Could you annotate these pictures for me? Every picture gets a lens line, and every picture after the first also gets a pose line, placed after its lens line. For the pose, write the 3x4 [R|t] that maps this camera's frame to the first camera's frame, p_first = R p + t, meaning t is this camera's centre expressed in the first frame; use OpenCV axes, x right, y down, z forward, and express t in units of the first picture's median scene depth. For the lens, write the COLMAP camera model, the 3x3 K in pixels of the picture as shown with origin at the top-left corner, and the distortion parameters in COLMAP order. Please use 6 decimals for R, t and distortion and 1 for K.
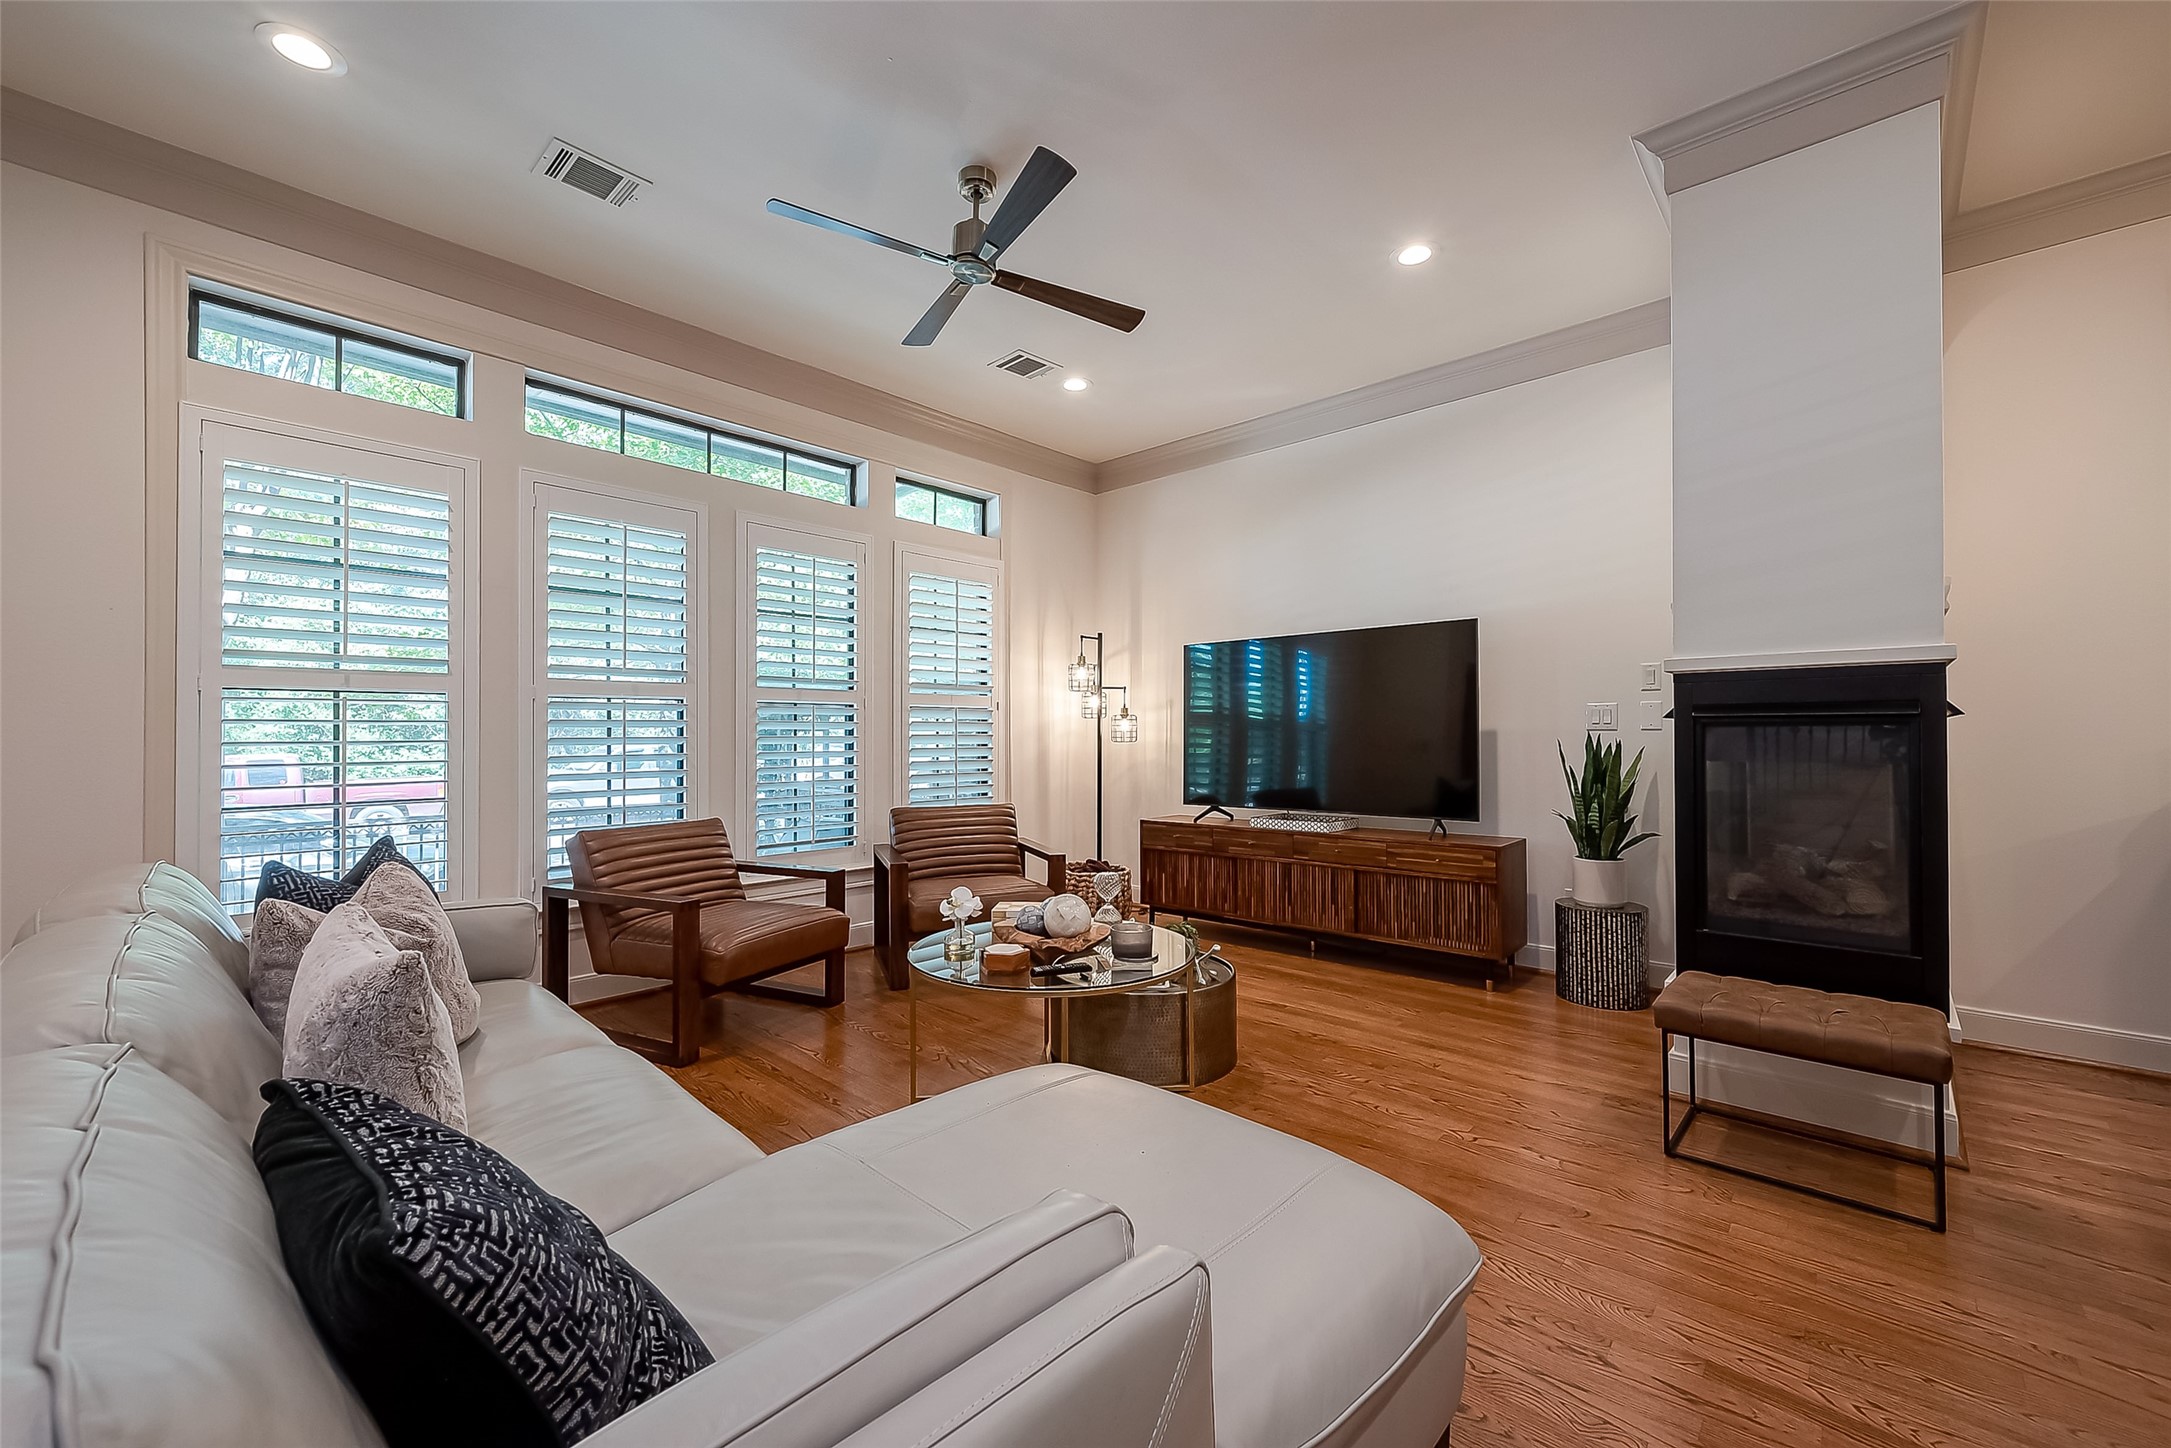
lens RADIAL K [[857.0, 0, 1082.8], [0, 857.0, 727.2], [0, 0, 1]] dist [-0.000141, 0.000535]
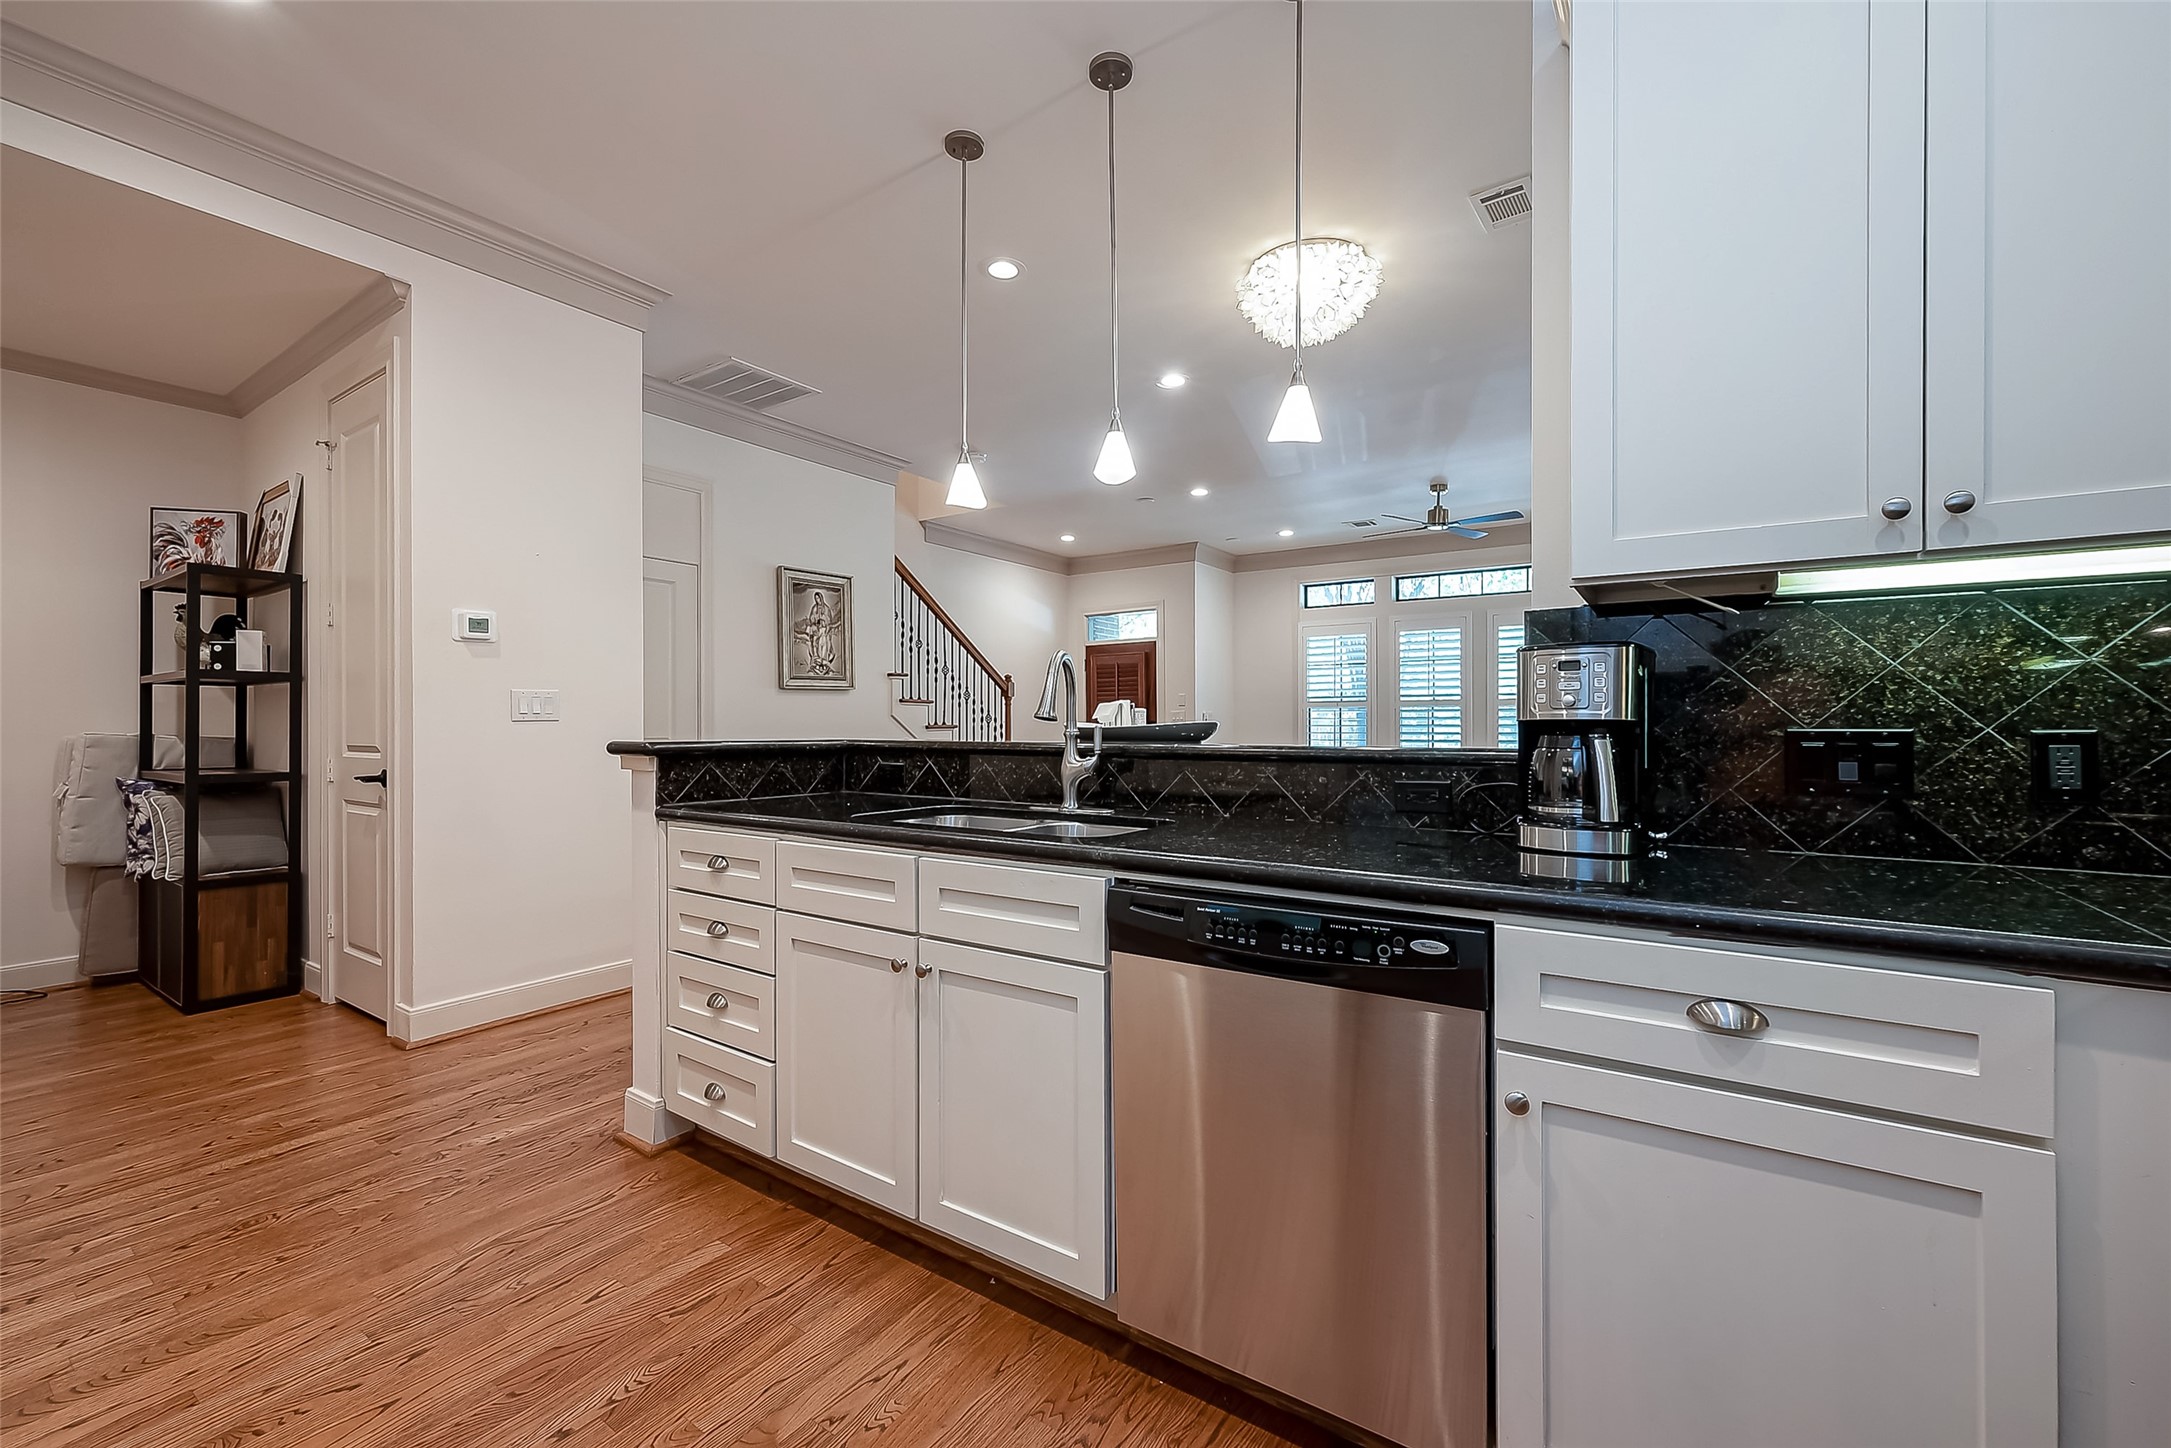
lens RADIAL K [[890.6, 0, 1097.4], [0, 890.6, 718.7], [0, 0, 1]] dist [0.000496, -0.000268]
pose [[0.176002, -0.001251, -0.984389, 1.683760], [0.007460, 0.999972, 0.000063, -0.009730], [0.984362, -0.007354, 0.176006, -0.292400]]
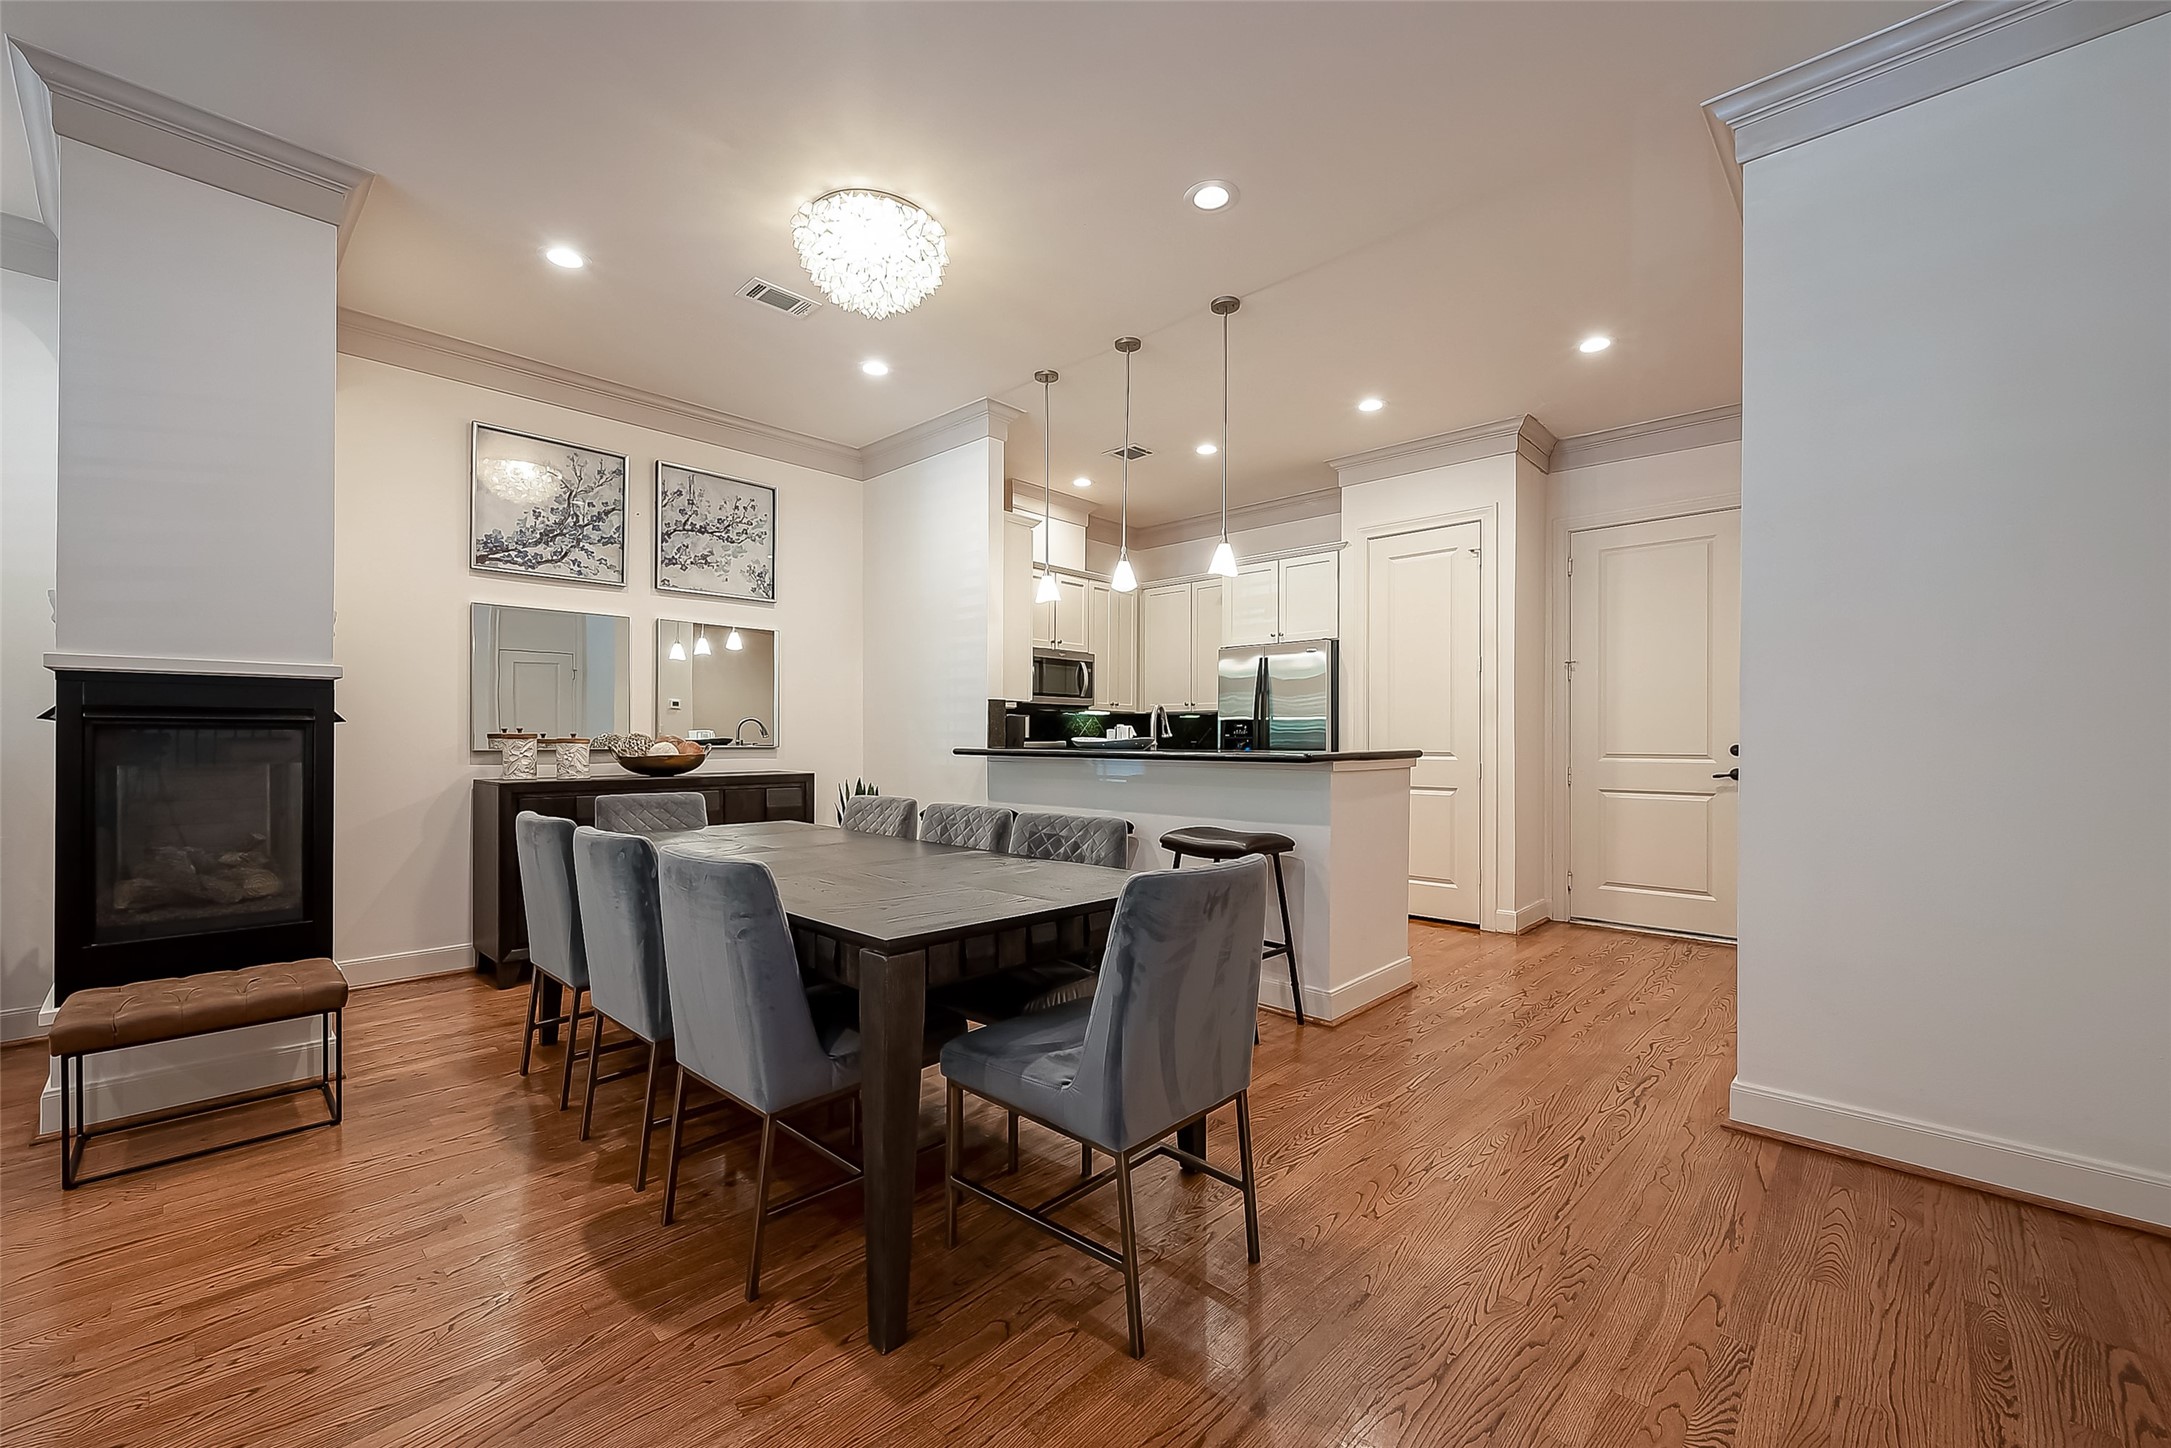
lens RADIAL K [[873.0, 0, 1082.0], [0, 873.0, 738.1], [0, 0, 1]] dist [-0.000142, 0.000059]
pose [[0.008801, 0.002802, 0.999957, -0.168672], [-0.010990, 0.999936, -0.002705, 0.000144], [-0.999901, -0.010965, 0.008831, -0.068876]]
